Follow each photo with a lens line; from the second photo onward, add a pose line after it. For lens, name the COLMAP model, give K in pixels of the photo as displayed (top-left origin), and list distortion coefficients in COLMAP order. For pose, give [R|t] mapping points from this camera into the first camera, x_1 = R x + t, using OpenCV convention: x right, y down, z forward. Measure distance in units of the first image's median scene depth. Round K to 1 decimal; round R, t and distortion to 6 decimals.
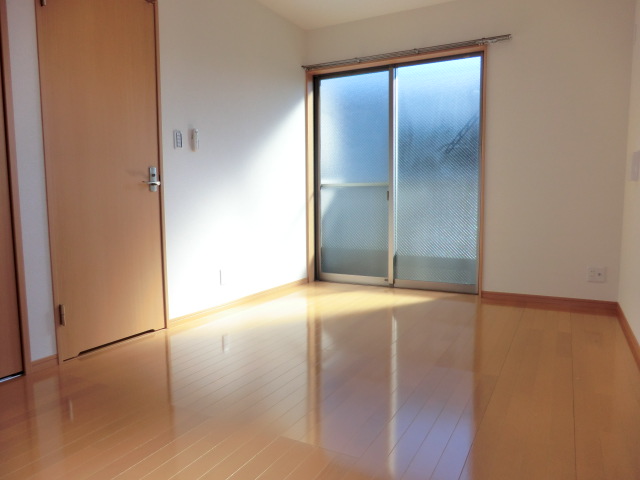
lens RADIAL K [[462.4, 0, 320.0], [0, 462.4, 240.0], [0, 0, 1]] dist [-0.102878, 0.118668]
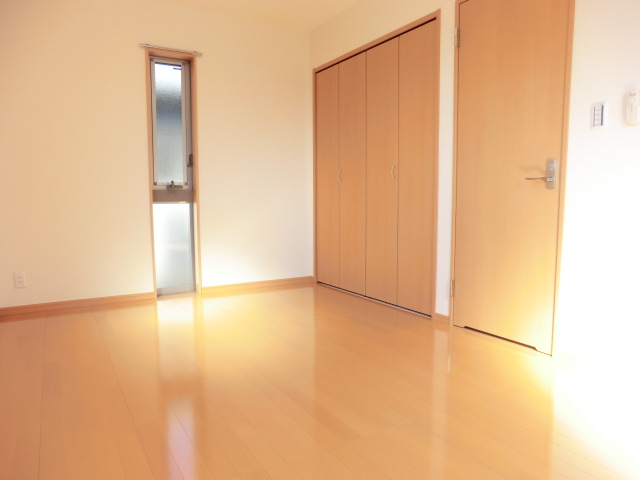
lens RADIAL K [[462.4, 0, 320.0], [0, 462.4, 240.0], [0, 0, 1]] dist [-0.102878, 0.118668]
pose [[-0.520289, 0.091875, -0.849034, 0.314979], [-0.071343, 0.986045, 0.150421, -0.059979], [0.851005, 0.138835, -0.506474, 0.593085]]
